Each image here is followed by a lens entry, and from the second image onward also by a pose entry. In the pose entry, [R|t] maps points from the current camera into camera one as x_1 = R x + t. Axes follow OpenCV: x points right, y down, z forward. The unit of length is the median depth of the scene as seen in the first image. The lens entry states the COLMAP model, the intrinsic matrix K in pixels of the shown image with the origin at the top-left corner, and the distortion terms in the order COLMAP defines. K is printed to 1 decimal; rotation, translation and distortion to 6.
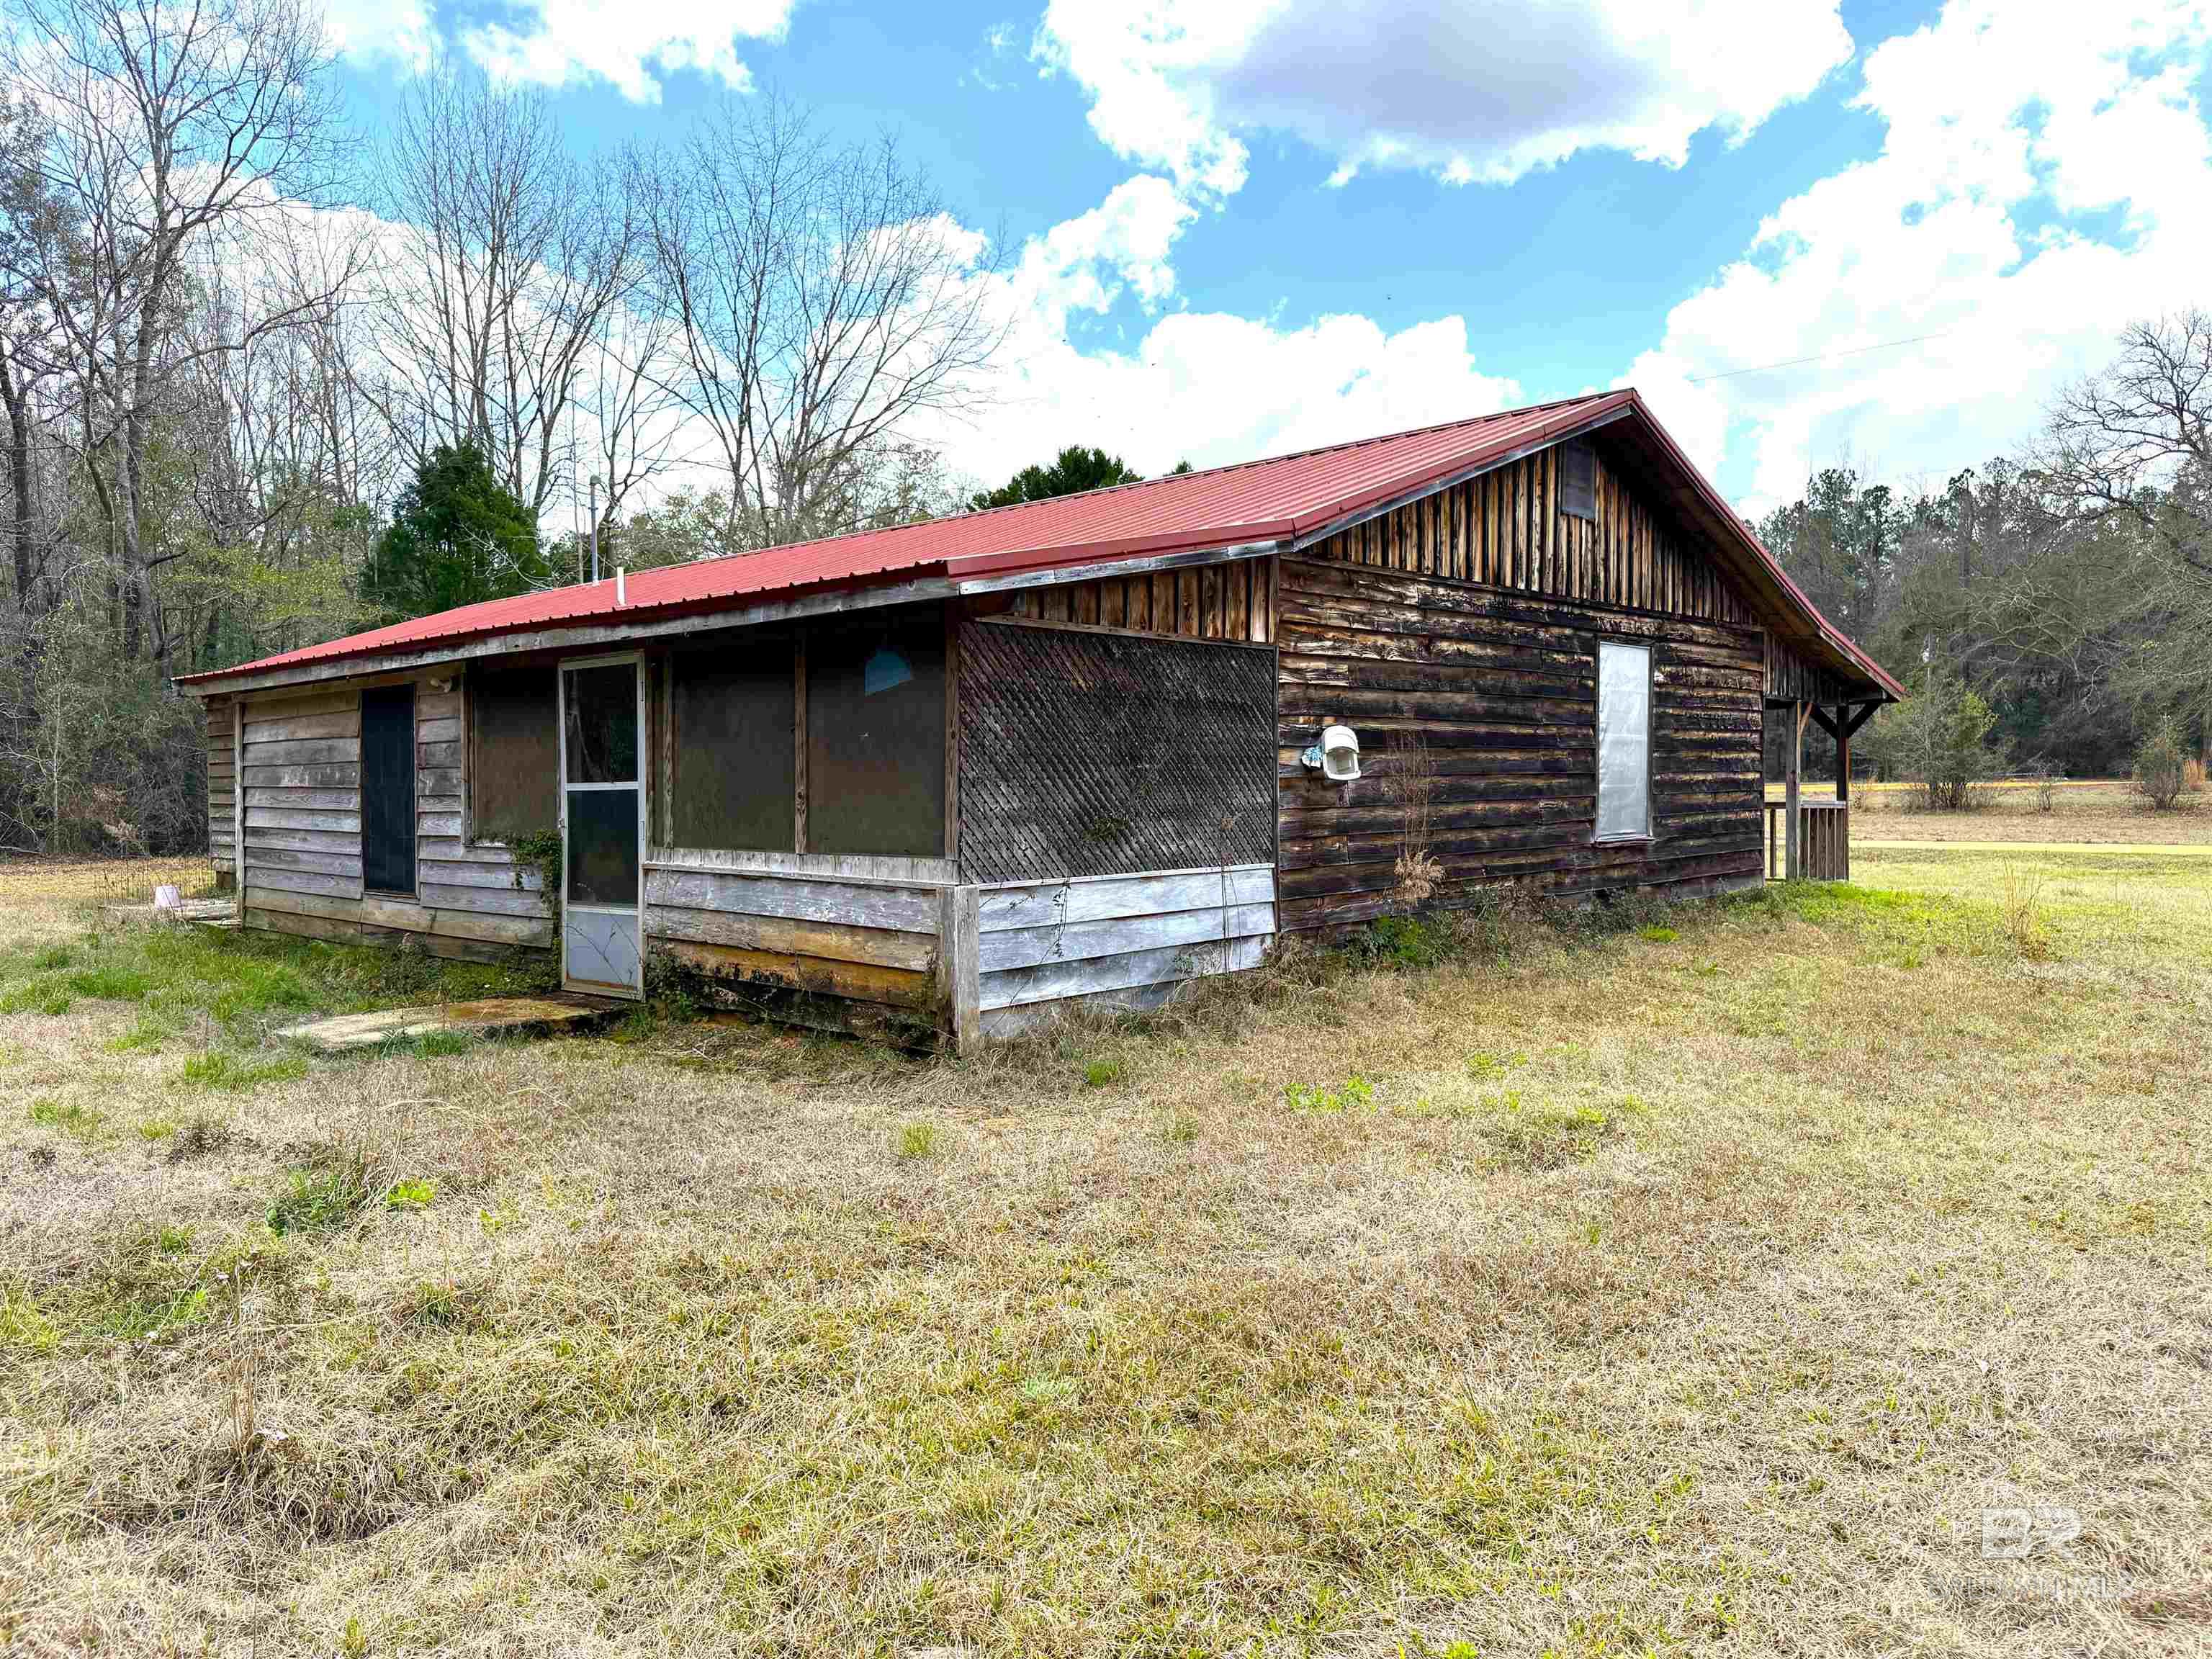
lens RADIAL K [[1563.3, 0, 1106.2], [0, 1563.3, 828.3], [0, 0, 1]] dist [0.039808, -0.003609]
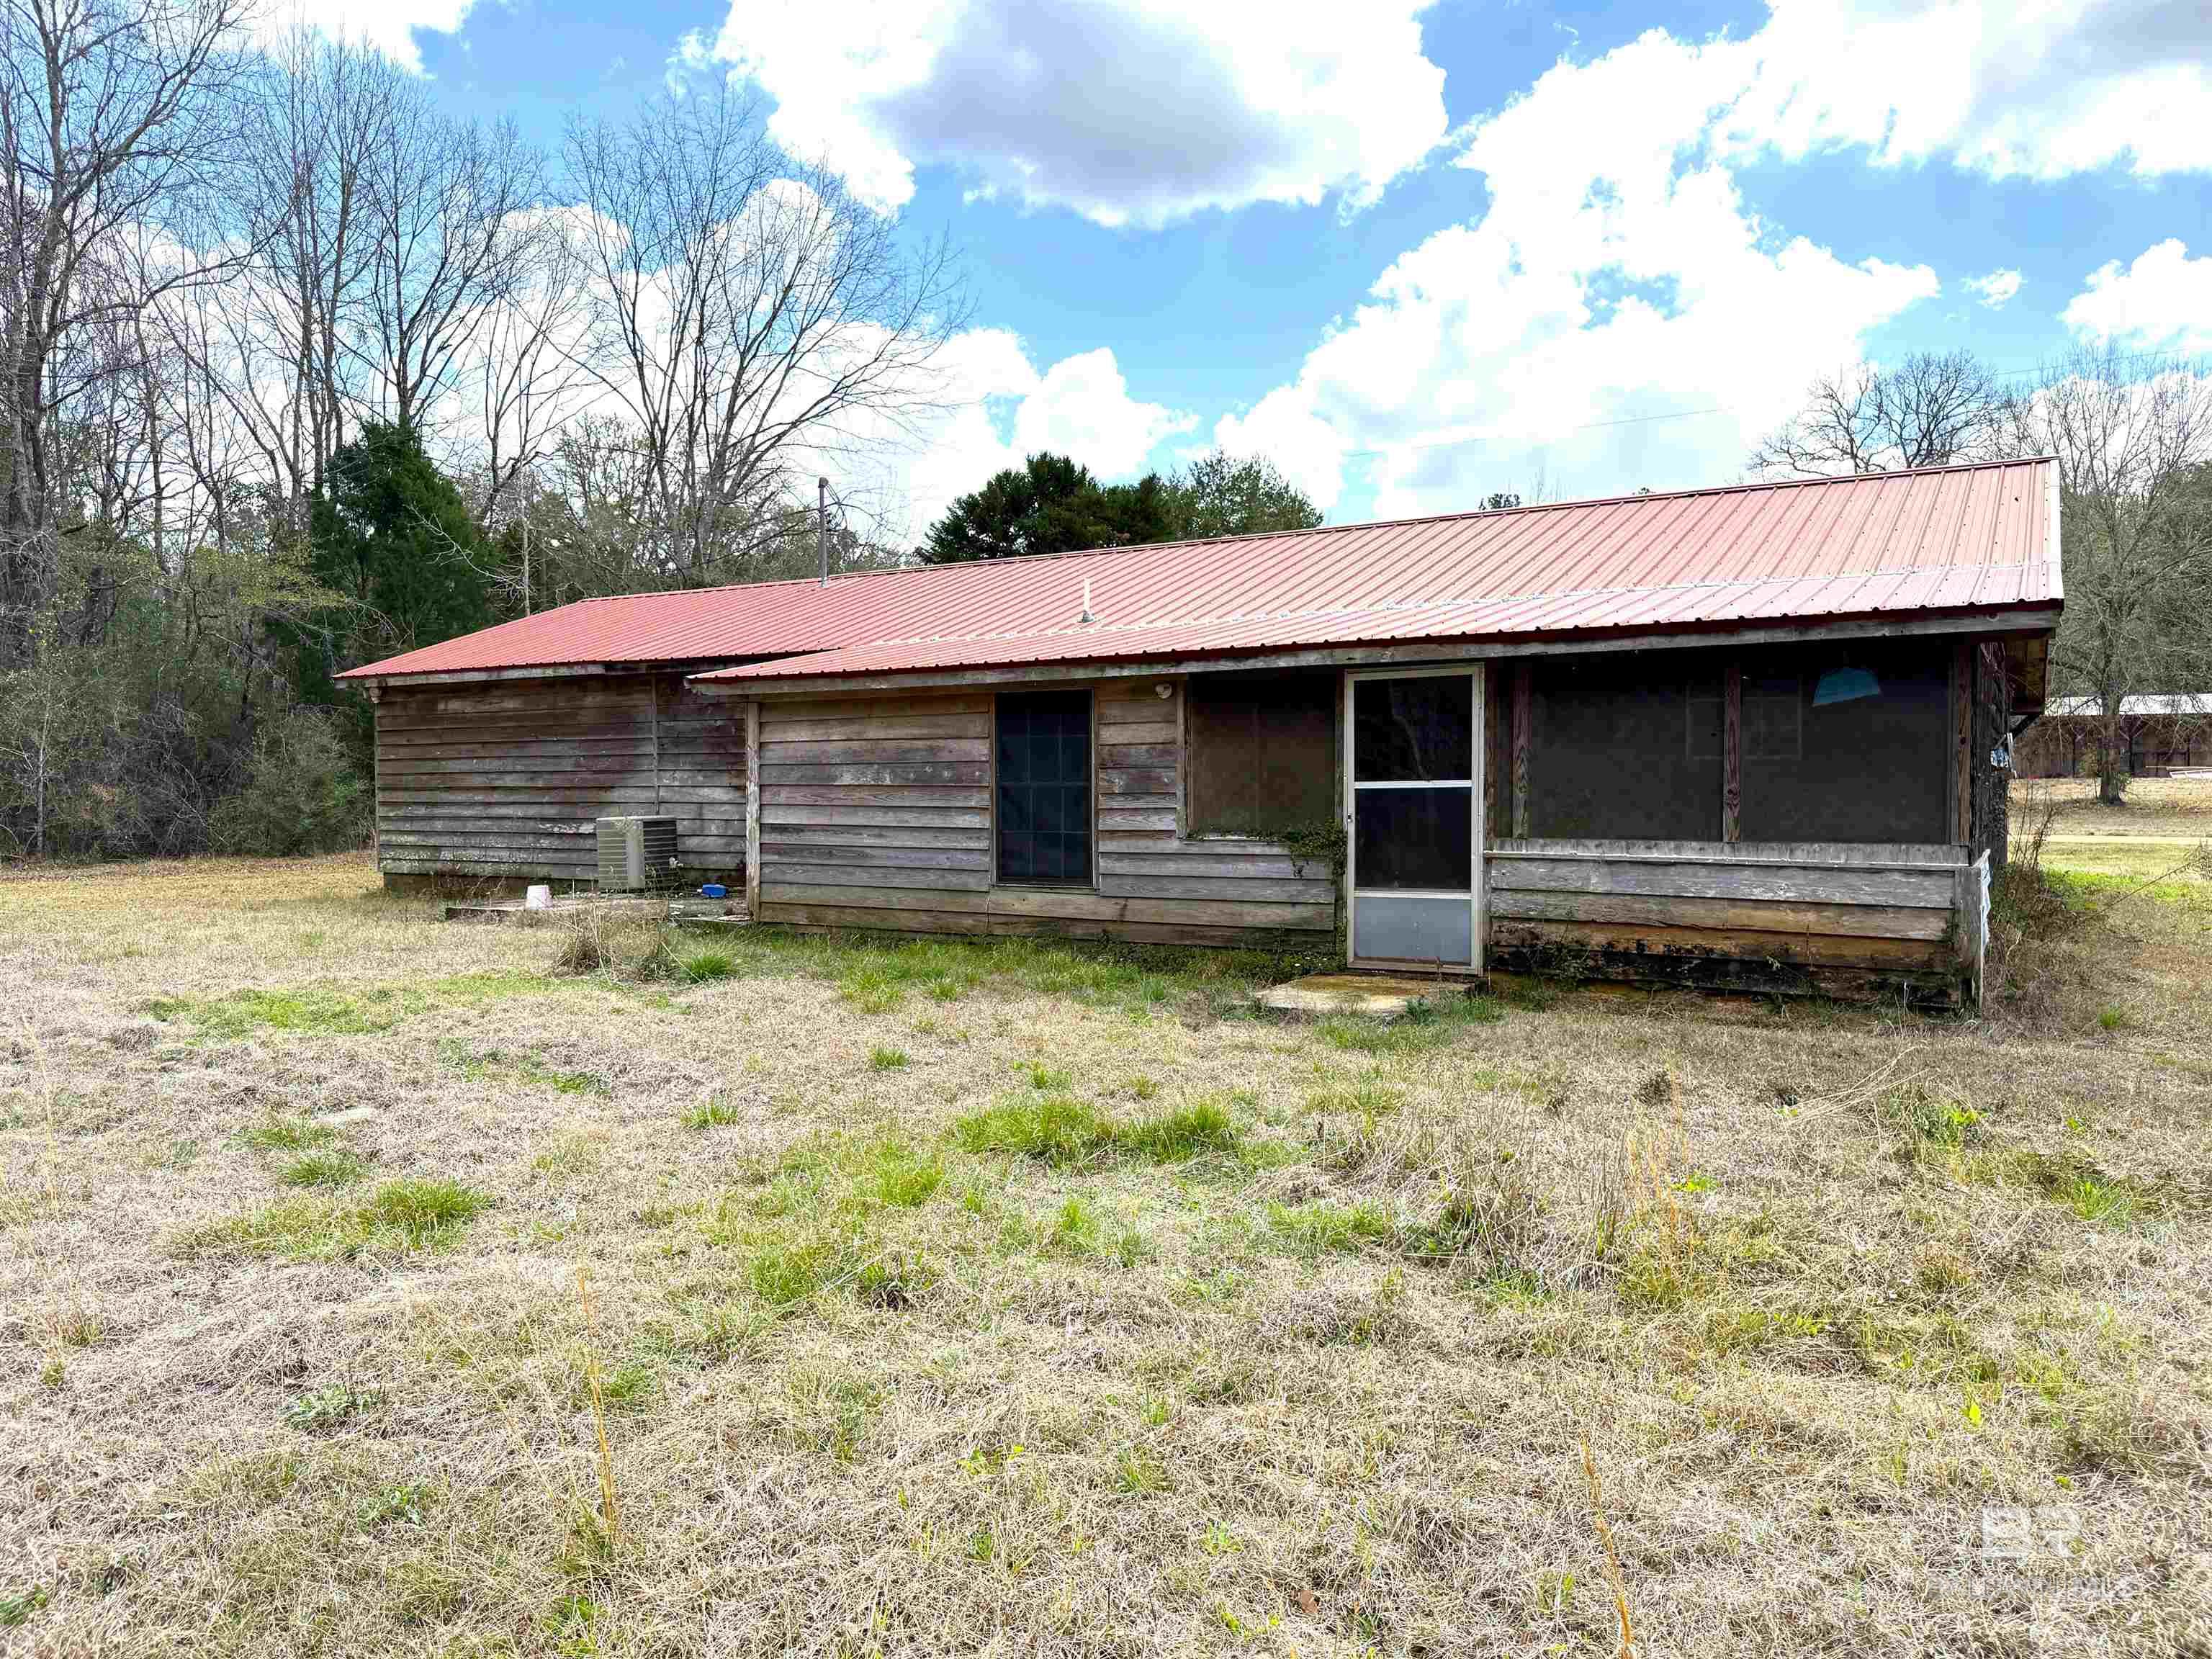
lens RADIAL K [[1431.6, 0, 1105.2], [0, 1431.6, 831.7], [0, 0, 1]] dist [0.034368, 0.000782]
pose [[0.976200, -0.021463, 0.215810, -0.737539], [0.016395, 0.999547, 0.025243, -0.021954], [-0.216254, -0.021104, 0.976109, 0.049808]]
